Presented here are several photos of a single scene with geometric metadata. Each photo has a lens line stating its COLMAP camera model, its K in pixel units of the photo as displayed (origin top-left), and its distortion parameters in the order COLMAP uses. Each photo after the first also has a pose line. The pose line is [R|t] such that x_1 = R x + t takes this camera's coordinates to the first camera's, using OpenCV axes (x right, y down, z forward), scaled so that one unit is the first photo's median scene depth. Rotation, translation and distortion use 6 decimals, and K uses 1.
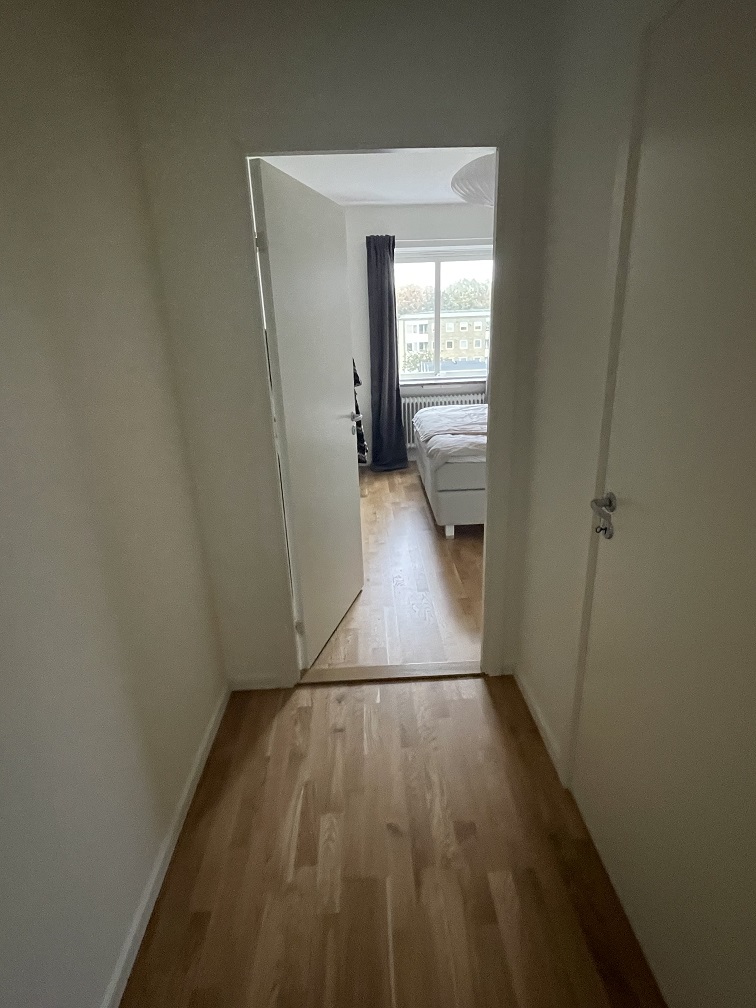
lens RADIAL K [[511.2, 0, 380.1], [0, 511.2, 502.6], [0, 0, 1]] dist [-0.006347, -0.000616]
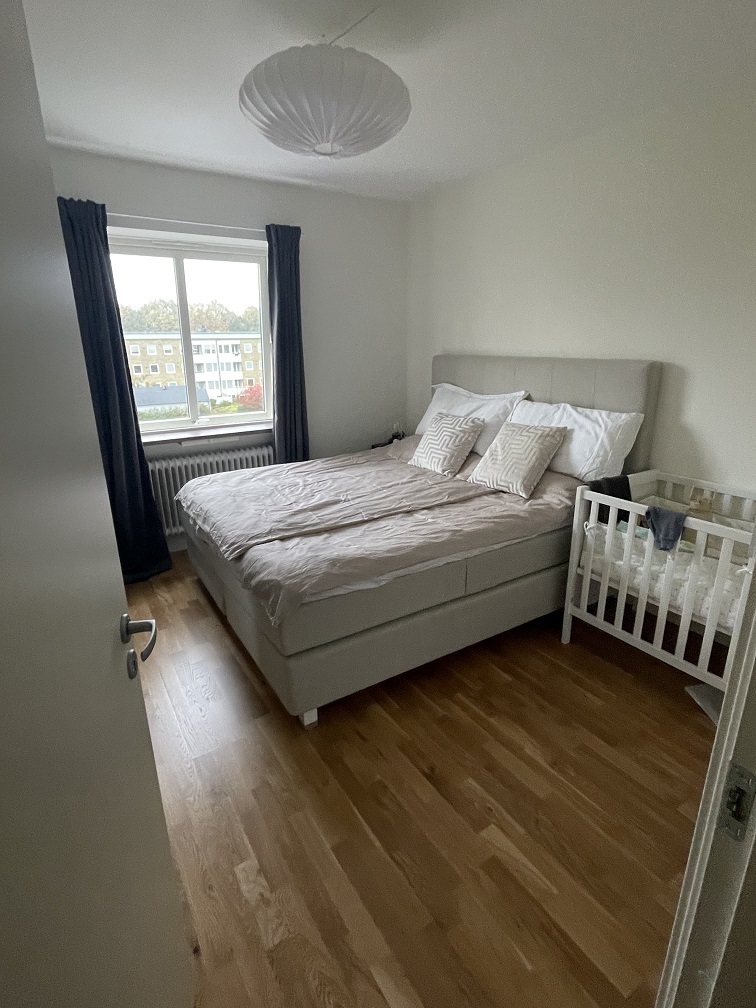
lens RADIAL K [[511.2, 0, 374.4], [0, 511.2, 501.3], [0, 0, 1]] dist [-0.006347, -0.000616]
pose [[0.863257, -0.124502, 0.489170, -0.034070], [0.146291, 0.989221, -0.006392, -0.117778], [-0.483101, 0.077079, 0.872165, 0.328585]]
